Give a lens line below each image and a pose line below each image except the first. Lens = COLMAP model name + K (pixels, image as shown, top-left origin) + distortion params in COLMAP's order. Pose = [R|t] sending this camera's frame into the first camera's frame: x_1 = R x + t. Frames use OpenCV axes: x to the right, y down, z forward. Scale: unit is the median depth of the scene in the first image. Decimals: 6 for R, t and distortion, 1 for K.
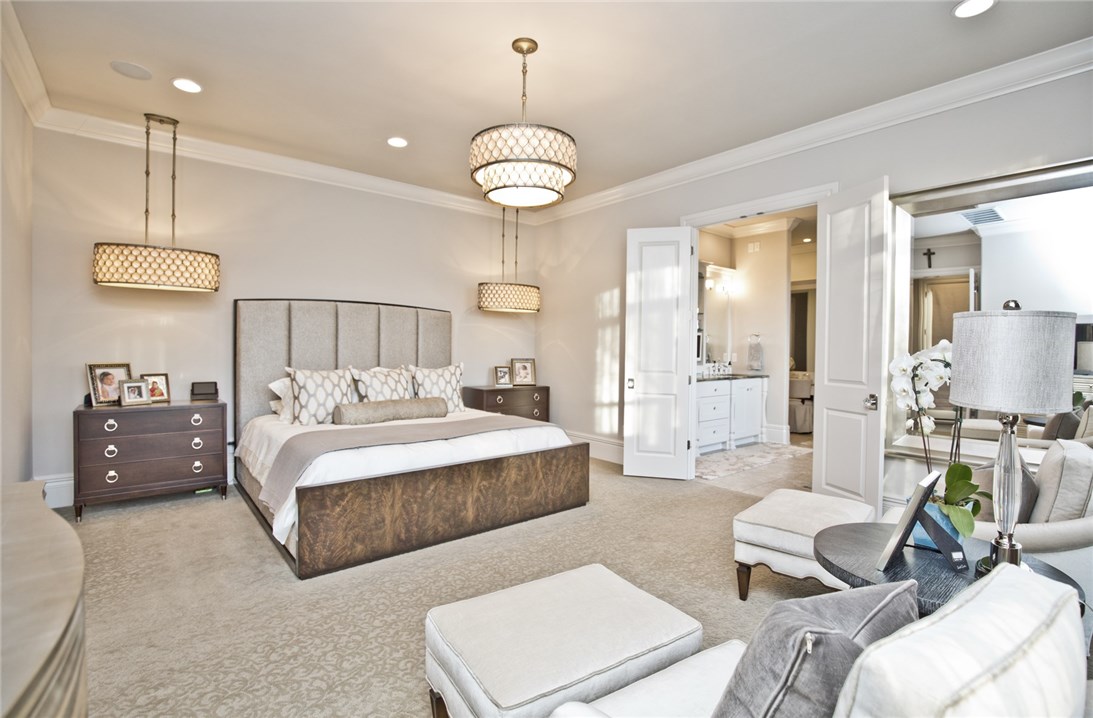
lens RADIAL K [[498.1, 0, 546.5], [0, 498.1, 359.0], [0, 0, 1]] dist [-0.001507, 0.000022]
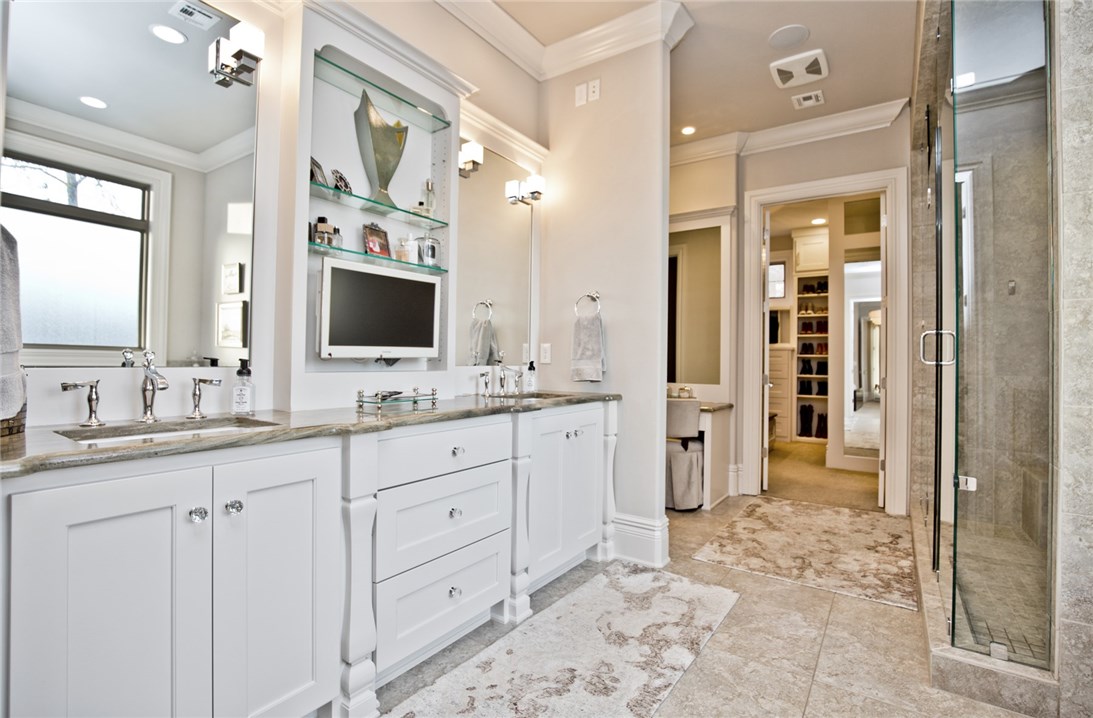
lens RADIAL K [[498.1, 0, 546.5], [0, 498.1, 359.0], [0, 0, 1]] dist [-0.001507, 0.000022]
pose [[0.964998, 0.004090, 0.262227, 0.275562], [0.000452, 0.999851, -0.017258, 0.010028], [-0.262258, 0.016772, 0.964852, 0.609976]]
